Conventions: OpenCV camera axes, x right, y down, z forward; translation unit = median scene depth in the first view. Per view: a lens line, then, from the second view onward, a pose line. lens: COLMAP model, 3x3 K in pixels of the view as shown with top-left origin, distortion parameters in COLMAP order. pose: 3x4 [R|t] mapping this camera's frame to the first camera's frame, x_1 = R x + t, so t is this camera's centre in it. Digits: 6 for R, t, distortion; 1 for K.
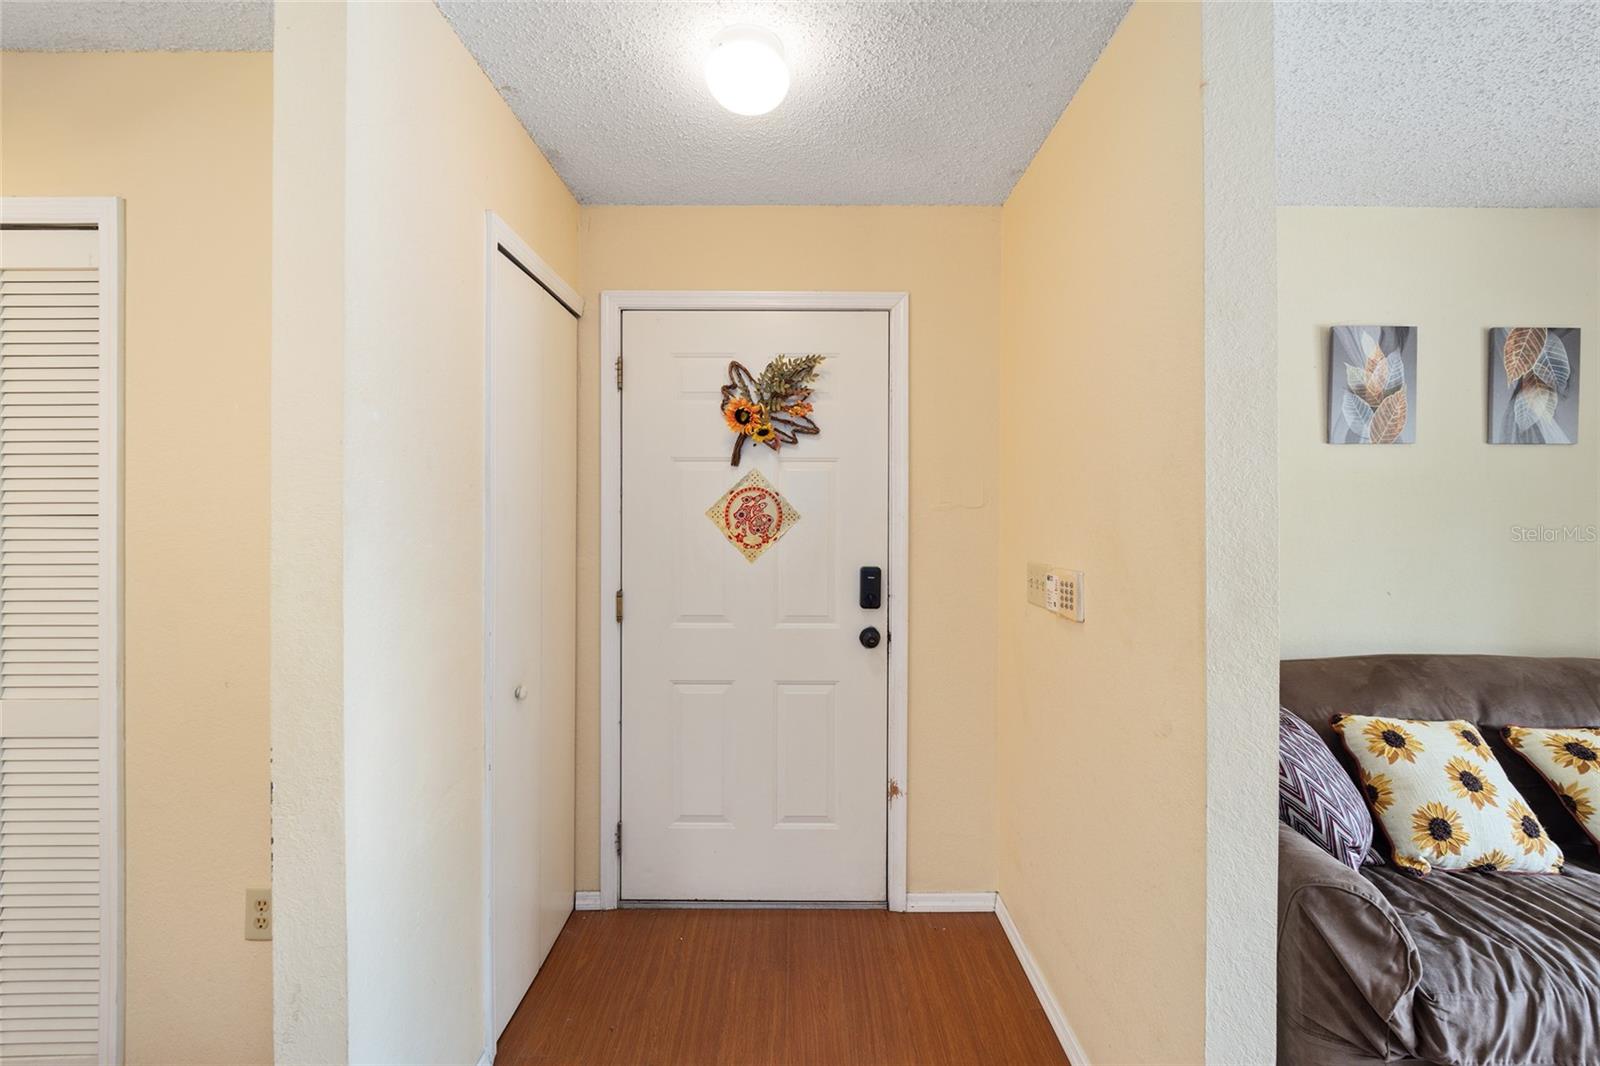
lens RADIAL K [[651.9, 0, 790.0], [0, 651.9, 513.6], [0, 0, 1]] dist [-0.024213, 0.006392]
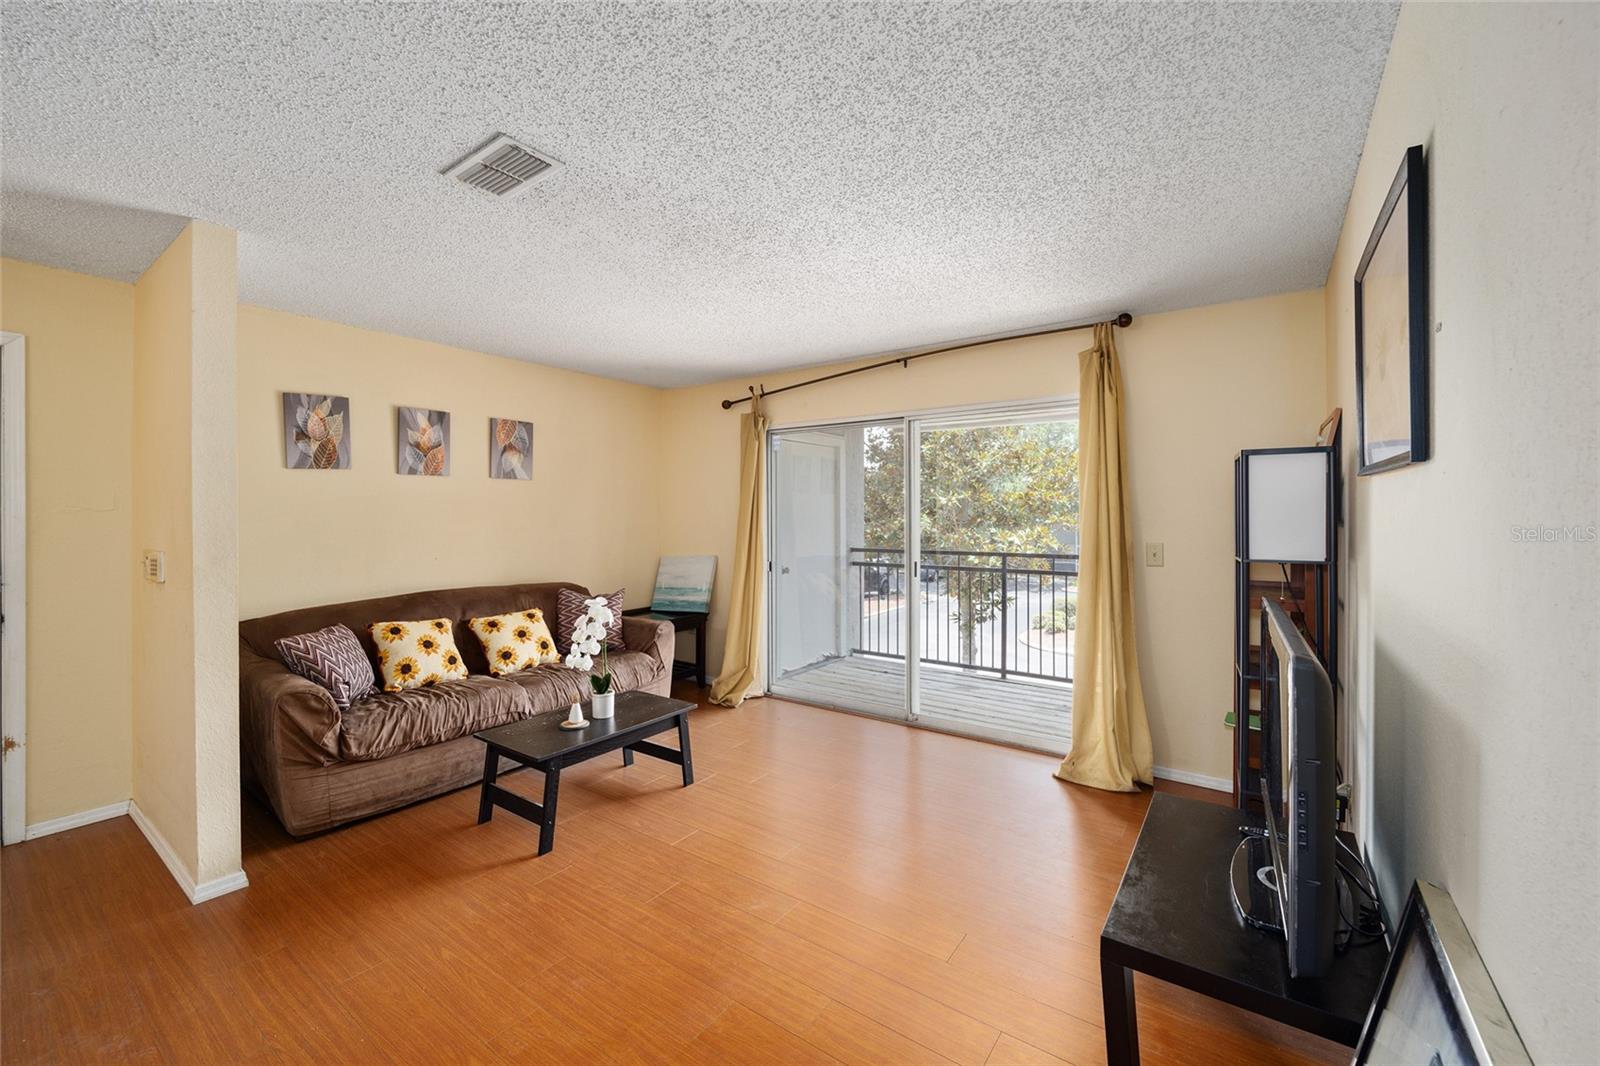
lens RADIAL K [[649.5, 0, 798.4], [0, 649.5, 514.6], [0, 0, 1]] dist [-0.000740, -0.003534]
pose [[0.577713, -0.003770, 0.816231, 0.045817], [-0.000557, 0.999987, 0.005012, -0.012122], [-0.816240, -0.003350, 0.577703, -1.217048]]
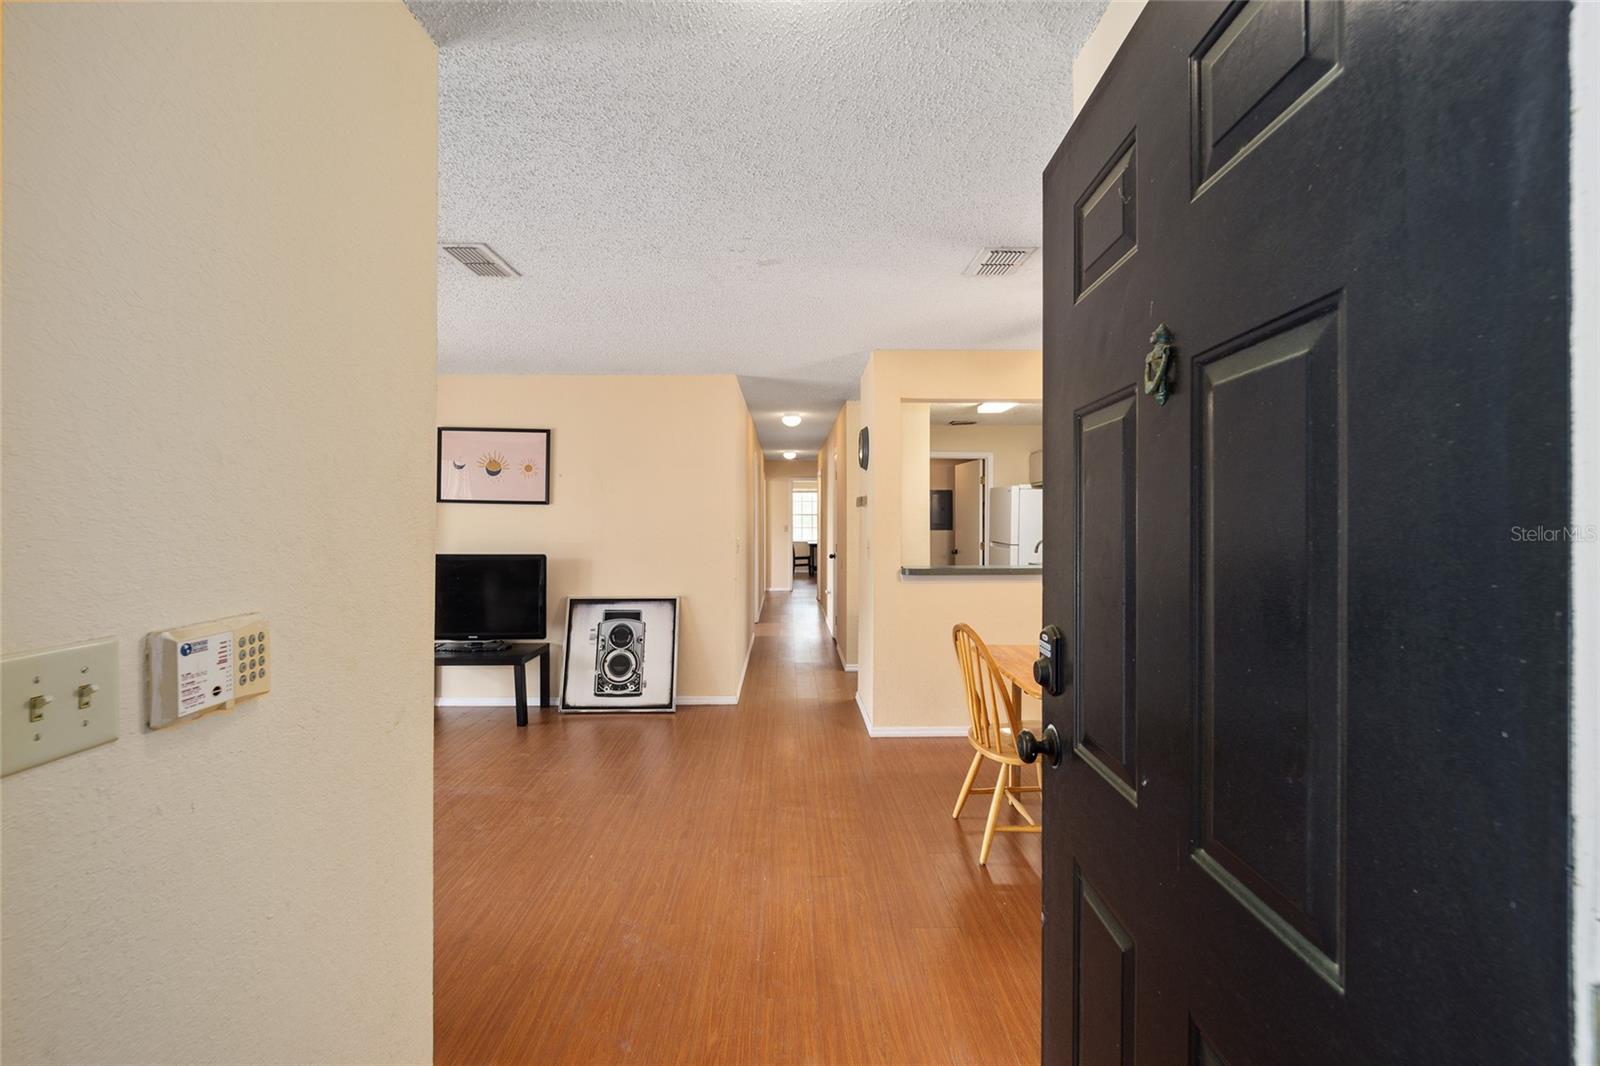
lens RADIAL K [[649.5, 0, 798.4], [0, 649.5, 514.6], [0, 0, 1]] dist [-0.000740, -0.003534]
pose [[-0.999714, -0.004836, -0.023403, -0.057147], [-0.004620, 0.999947, -0.009252, -0.001263], [0.023446, -0.009141, -0.999683, 1.598390]]
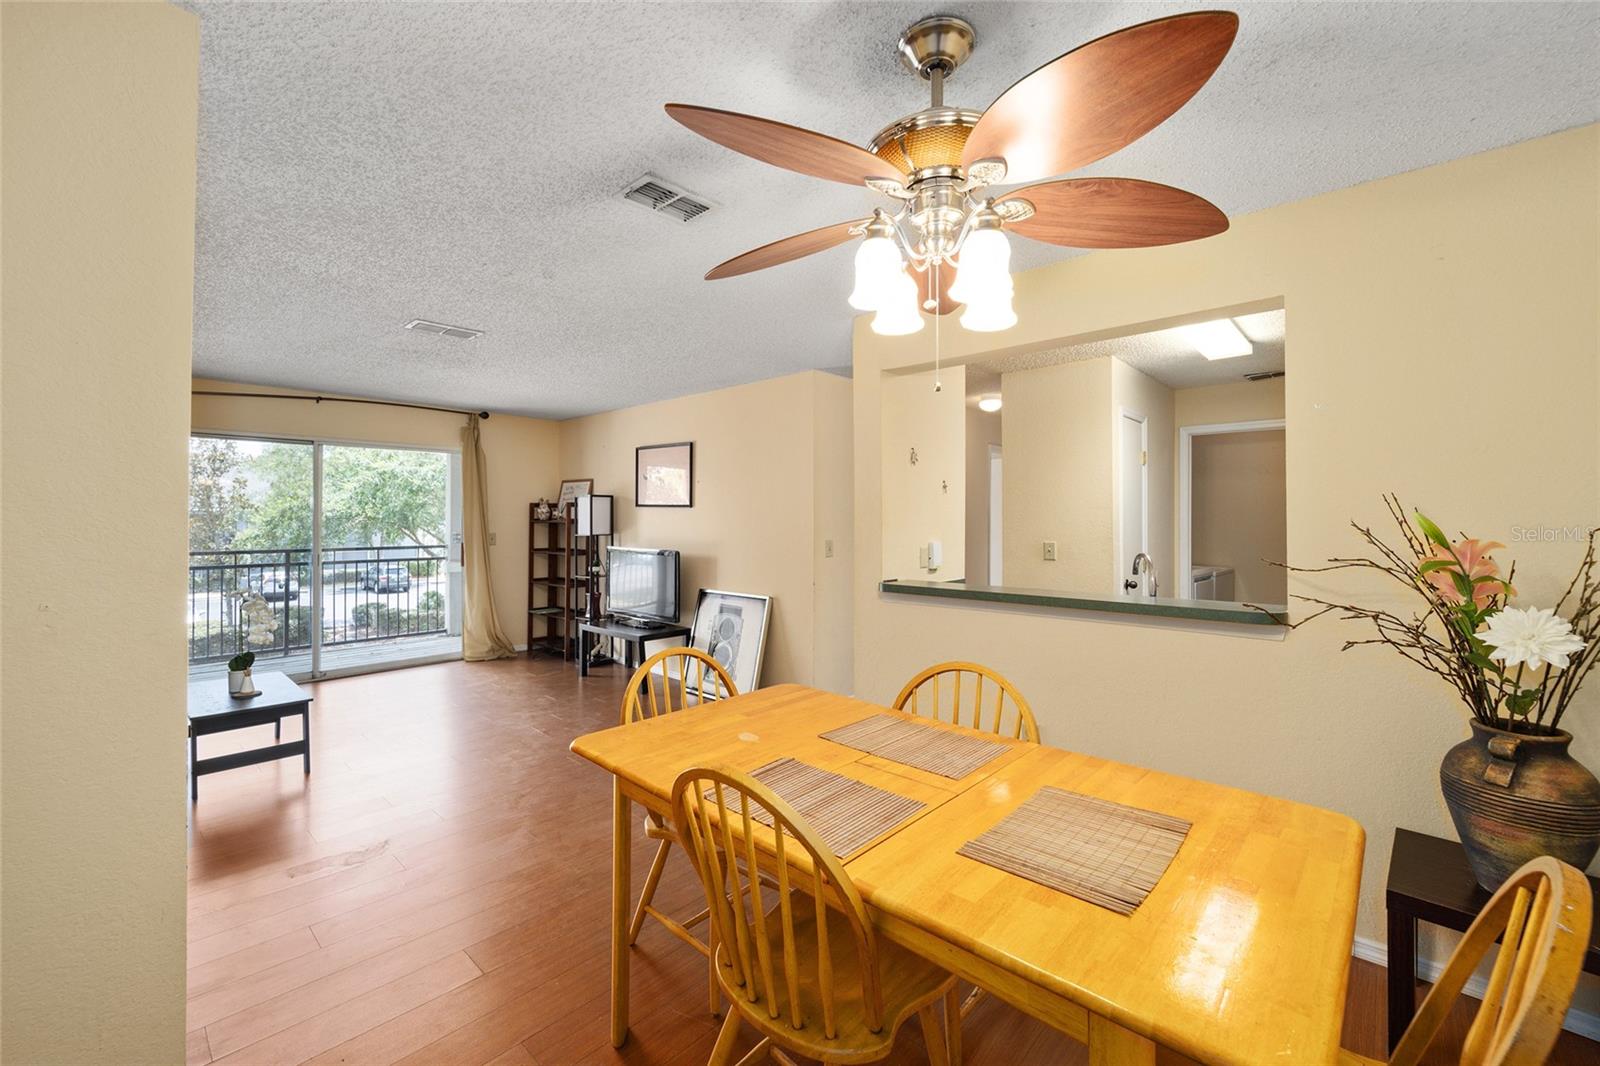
lens RADIAL K [[649.5, 0, 798.4], [0, 649.5, 514.6], [0, 0, 1]] dist [-0.000740, -0.003534]
pose [[-0.741684, -0.001474, 0.670748, -1.677231], [-0.007996, 0.999946, -0.006644, -0.014735], [-0.670702, -0.010291, -0.741655, 0.765189]]
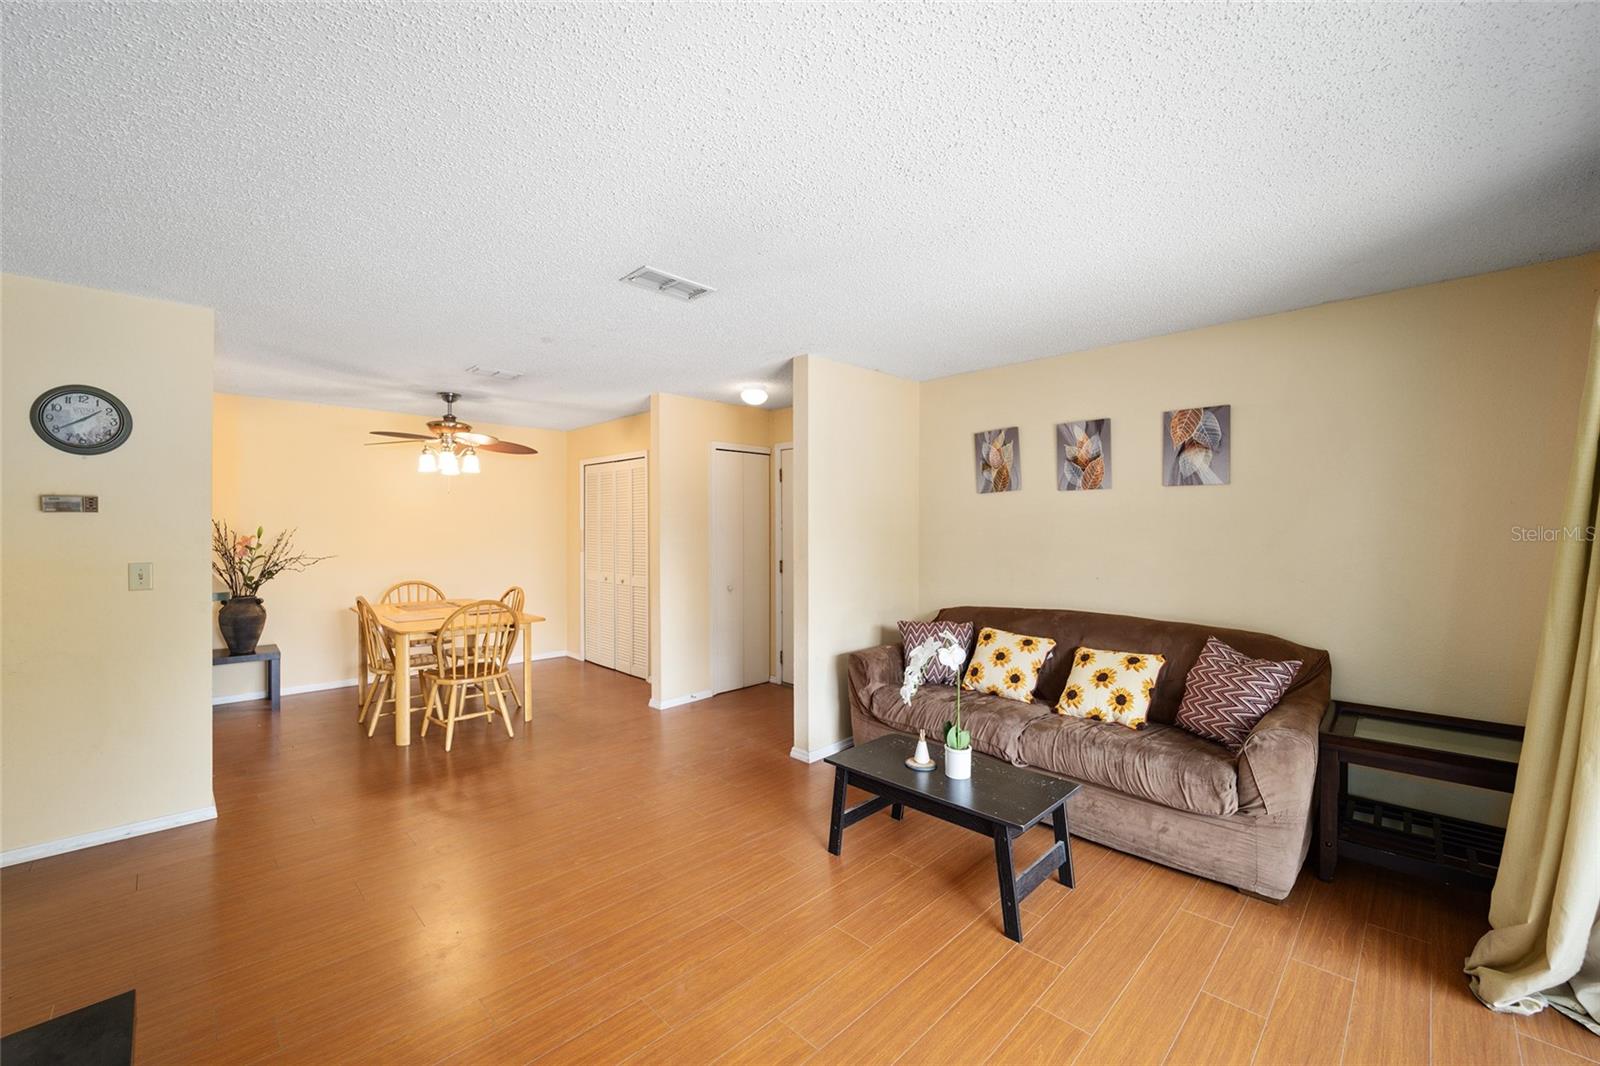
lens RADIAL K [[646.9, 0, 799.2], [0, 646.9, 528.1], [0, 0, 1]] dist [-0.002164, -0.000506]
pose [[0.709960, -0.001017, -0.704241, 2.158383], [0.005653, 0.999975, 0.004255, -0.024974], [0.704219, -0.007003, 0.709948, -1.036252]]
